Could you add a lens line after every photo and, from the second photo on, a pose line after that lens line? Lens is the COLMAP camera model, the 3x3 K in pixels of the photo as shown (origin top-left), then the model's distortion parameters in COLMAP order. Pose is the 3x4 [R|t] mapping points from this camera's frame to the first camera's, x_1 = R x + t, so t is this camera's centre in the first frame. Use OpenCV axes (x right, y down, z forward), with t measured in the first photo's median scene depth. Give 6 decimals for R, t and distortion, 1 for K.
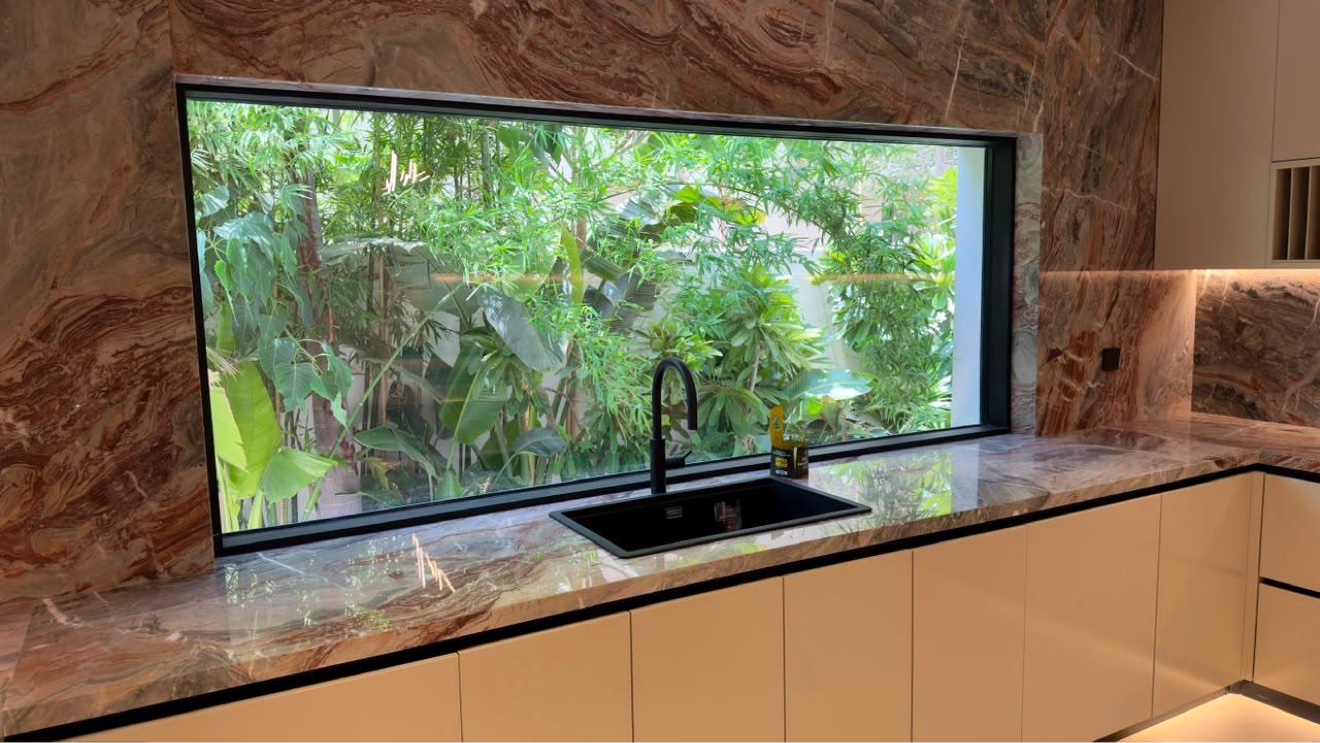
lens RADIAL K [[916.2, 0, 656.4], [0, 916.2, 373.2], [0, 0, 1]] dist [-0.013297, -0.004256]
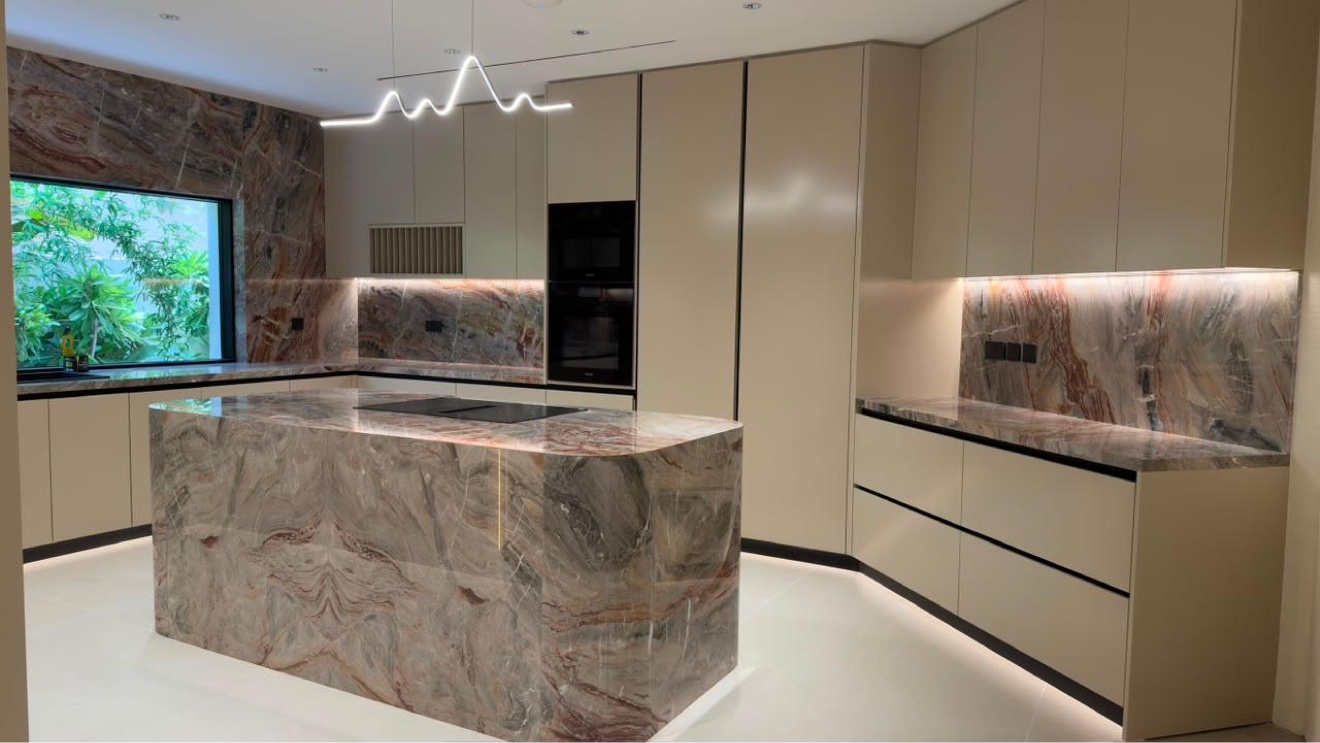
lens RADIAL K [[916.2, 0, 664.6], [0, 916.2, 372.4], [0, 0, 1]] dist [-0.013297, -0.004256]
pose [[0.844964, -0.000804, 0.534823, 0.143016], [0.026116, 0.998868, -0.039759, 0.184223], [-0.534185, 0.047562, 0.844028, -0.995219]]
